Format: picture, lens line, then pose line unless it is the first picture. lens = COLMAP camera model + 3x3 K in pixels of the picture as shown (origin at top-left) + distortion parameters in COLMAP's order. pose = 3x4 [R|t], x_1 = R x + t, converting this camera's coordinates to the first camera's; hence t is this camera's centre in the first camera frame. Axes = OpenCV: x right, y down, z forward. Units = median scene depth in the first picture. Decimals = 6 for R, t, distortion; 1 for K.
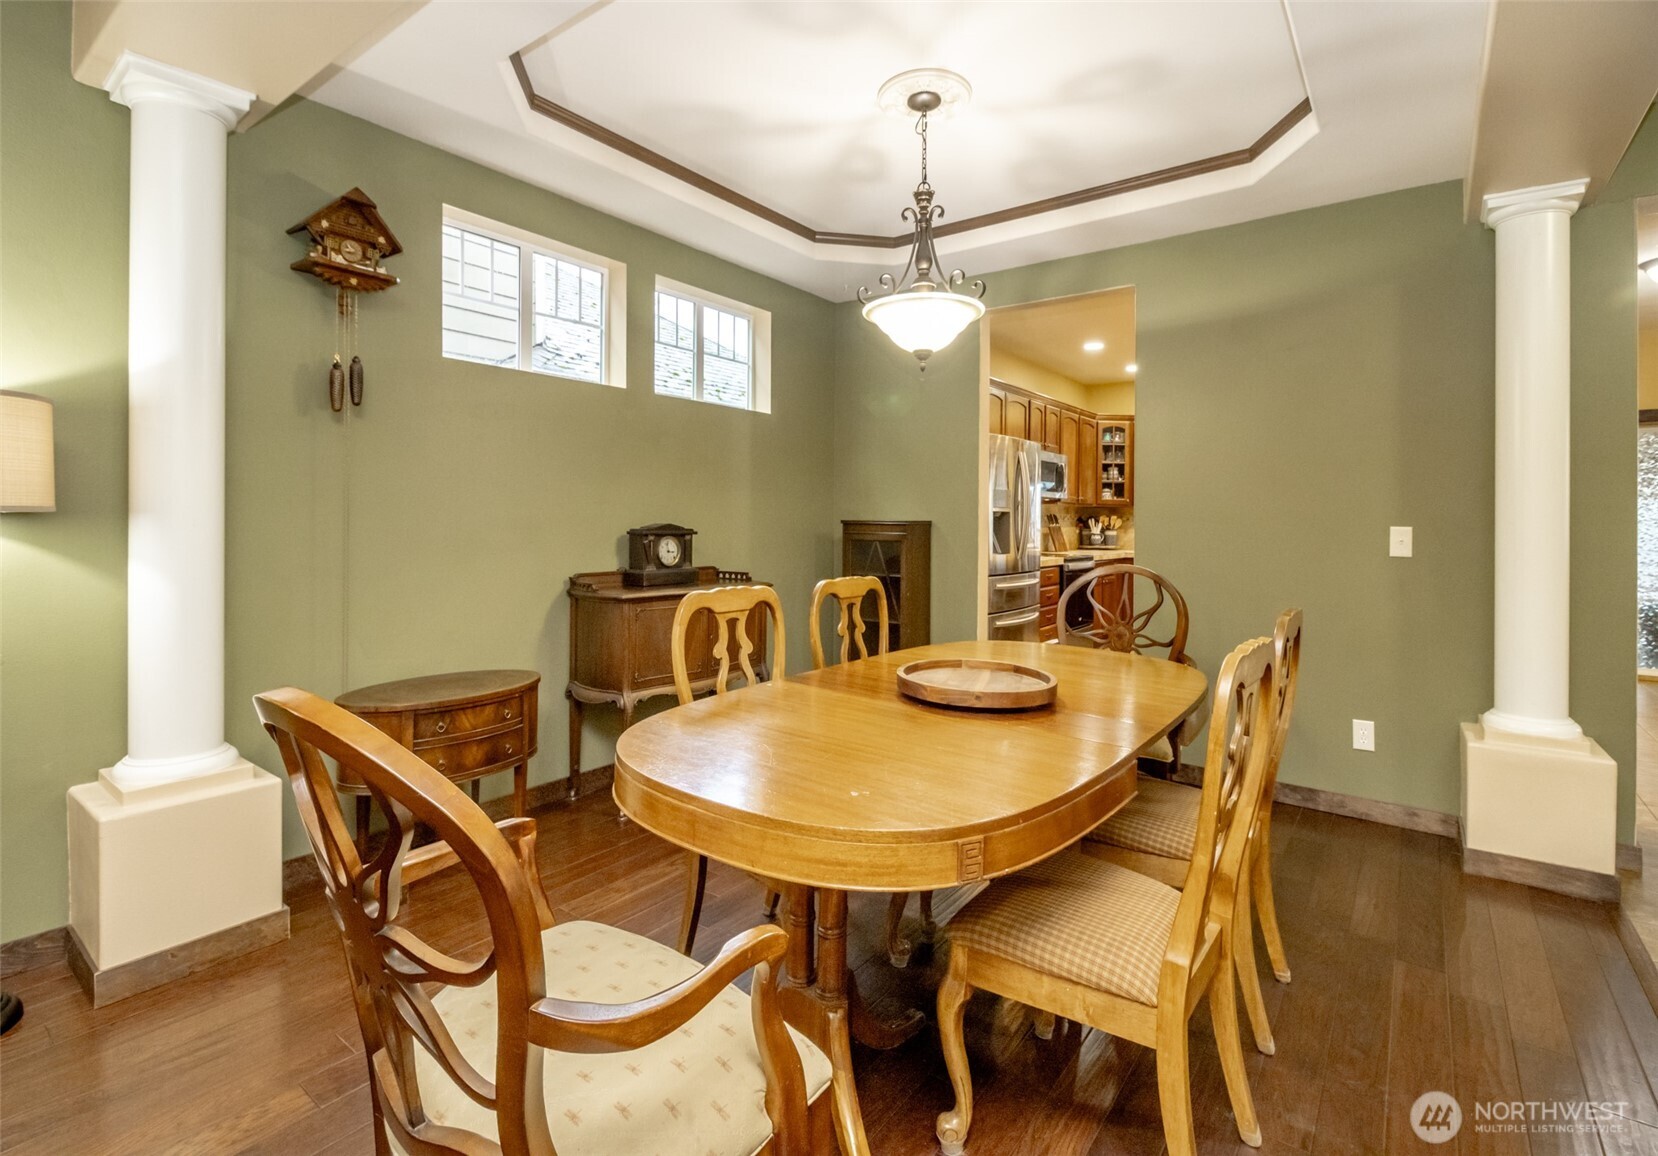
lens RADIAL K [[798.0, 0, 818.8], [0, 798.0, 511.1], [0, 0, 1]] dist [0.005735, -0.005922]
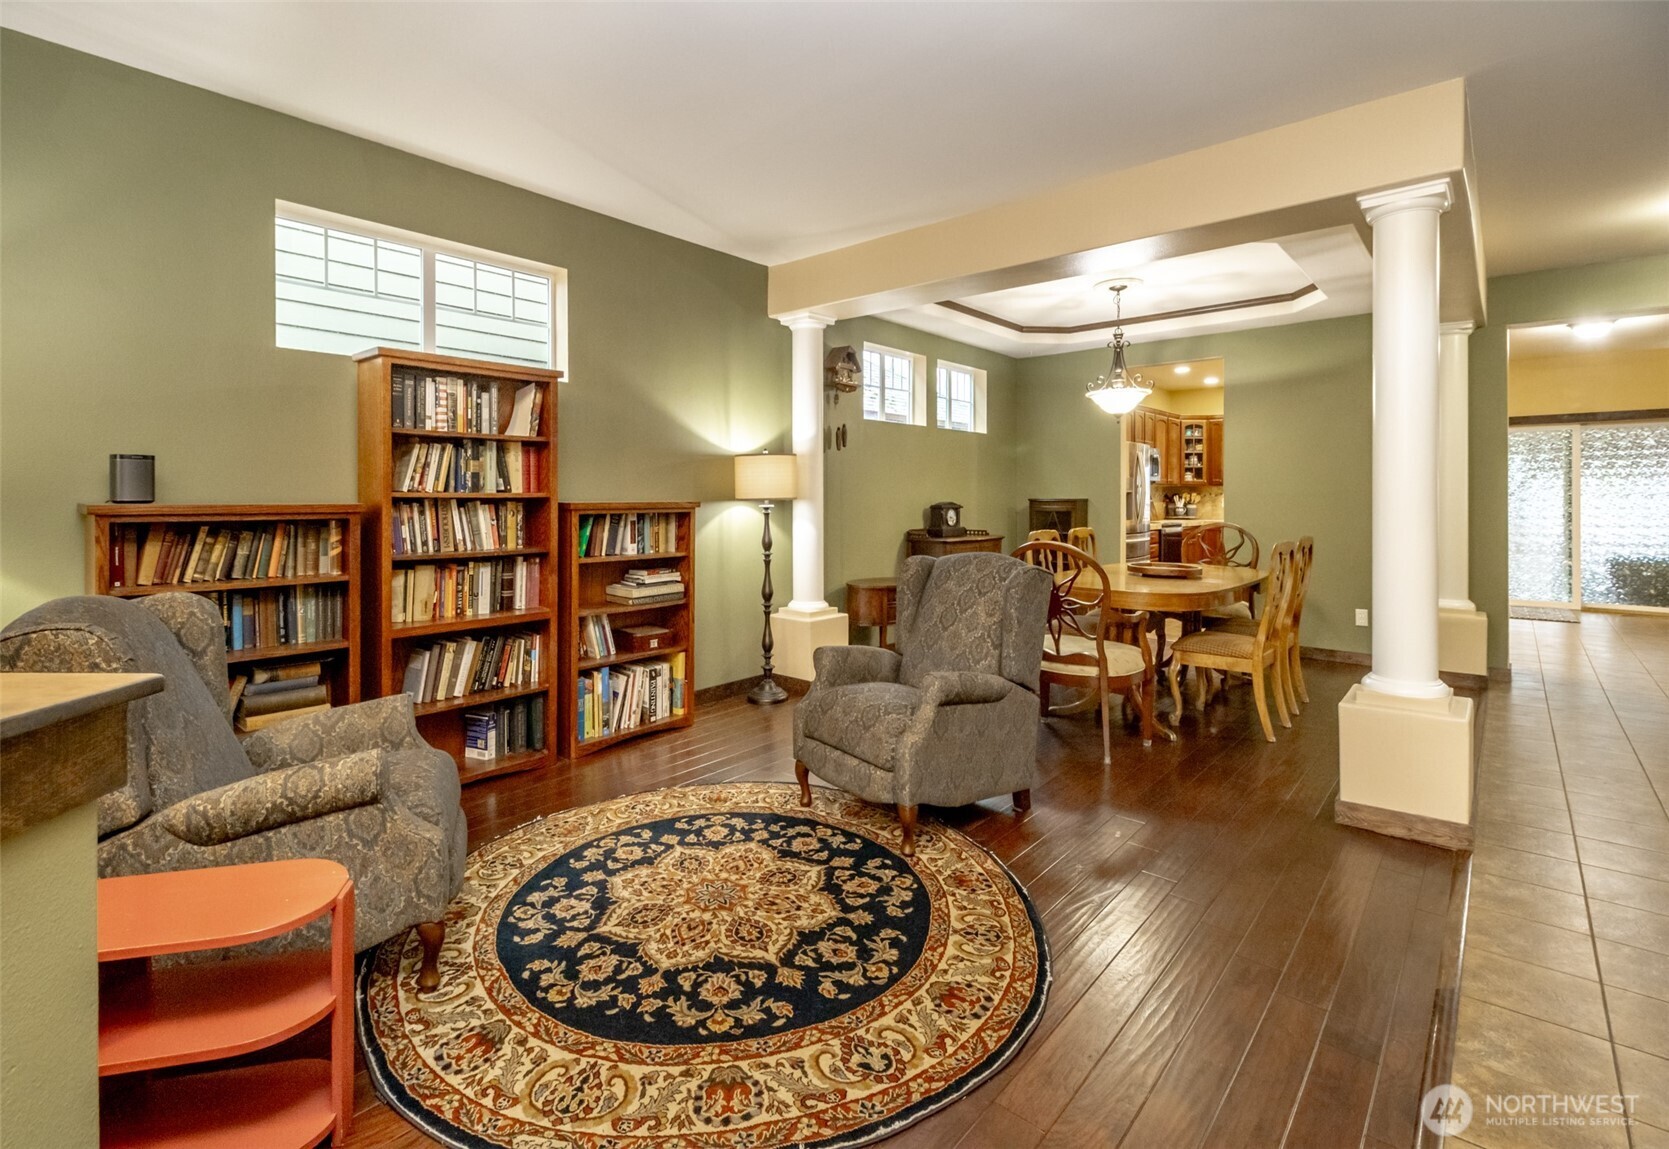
lens RADIAL K [[756.3, 0, 826.7], [0, 756.3, 495.4], [0, 0, 1]] dist [0.008126, -0.002313]
pose [[0.997057, -0.008758, -0.076167, -0.288079], [0.009367, 0.999927, 0.007645, -0.012093], [0.076094, -0.008336, 0.997066, -0.594186]]
